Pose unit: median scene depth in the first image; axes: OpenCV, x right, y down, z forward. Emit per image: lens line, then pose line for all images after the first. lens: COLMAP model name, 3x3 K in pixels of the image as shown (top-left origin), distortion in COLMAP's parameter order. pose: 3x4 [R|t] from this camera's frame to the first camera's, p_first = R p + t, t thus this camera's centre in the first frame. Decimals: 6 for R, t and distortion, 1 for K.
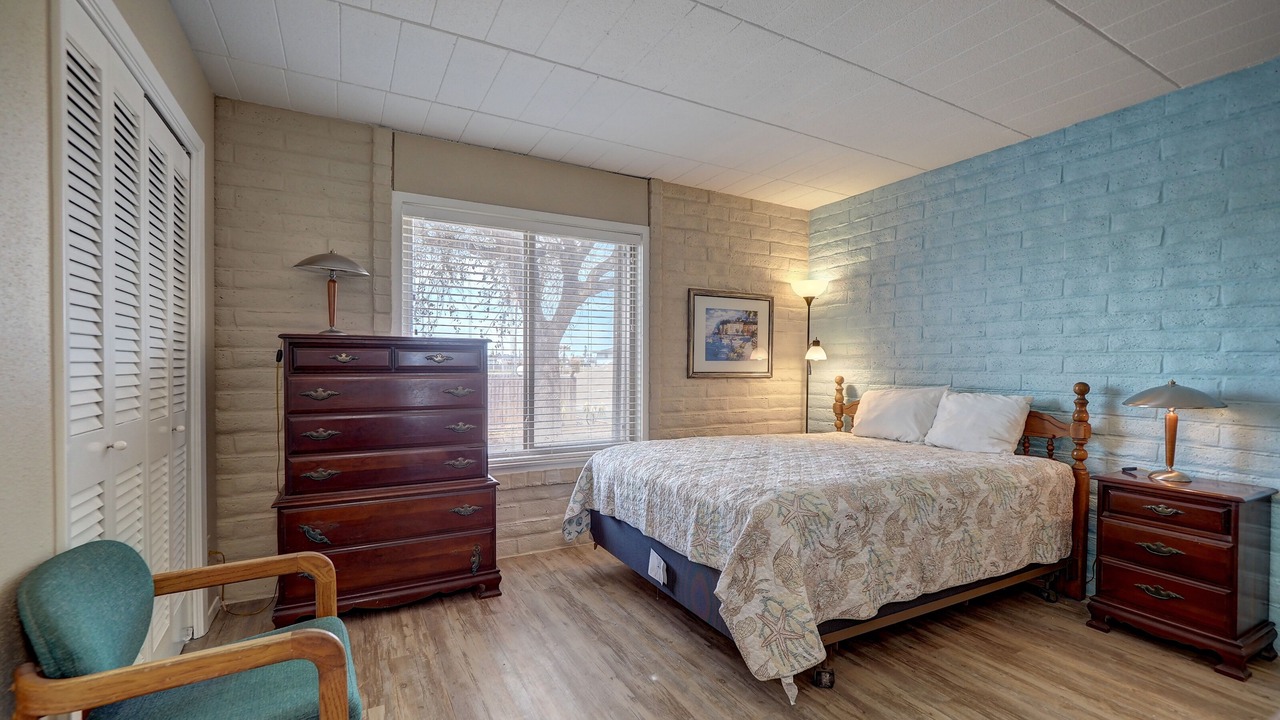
lens RADIAL K [[535.4, 0, 635.7], [0, 535.4, 378.9], [0, 0, 1]] dist [0.000079, -0.009096]
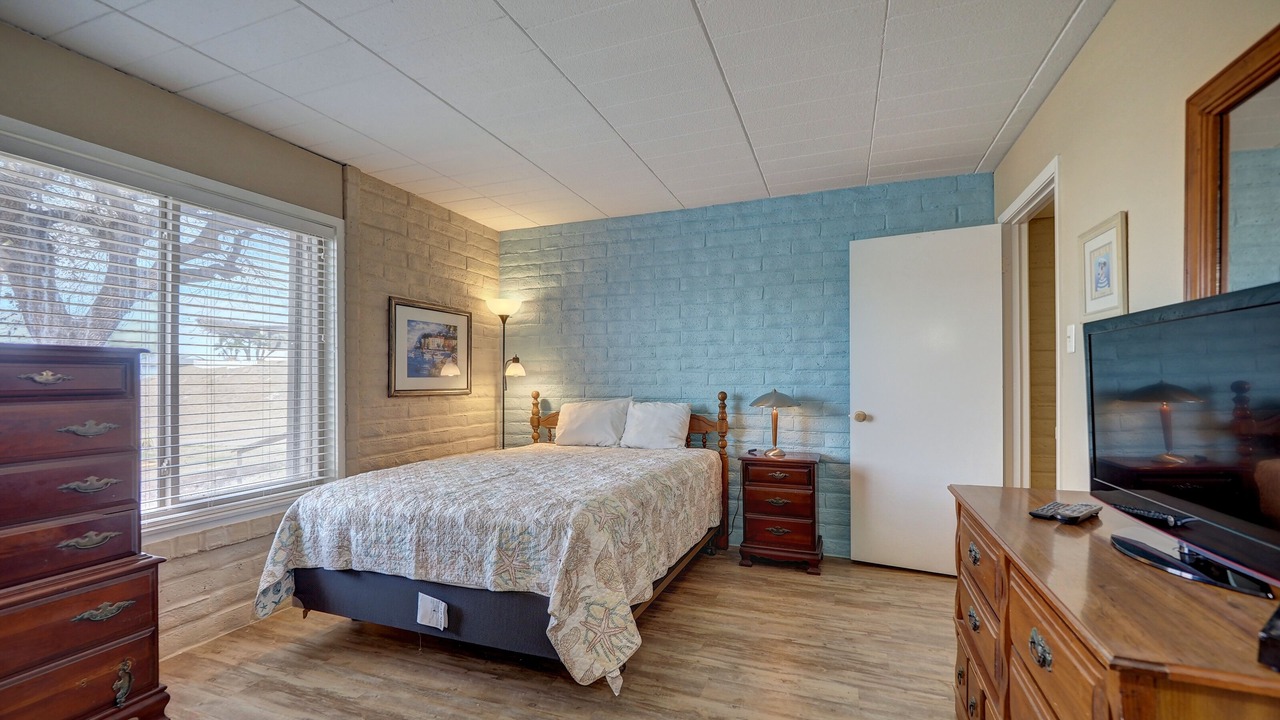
lens RADIAL K [[535.4, 0, 635.7], [0, 535.4, 378.9], [0, 0, 1]] dist [0.000079, -0.009096]
pose [[0.756362, -0.007799, 0.654106, -0.238735], [0.026182, 0.999489, -0.018358, -0.006616], [-0.653629, 0.031011, 0.756180, 0.085311]]
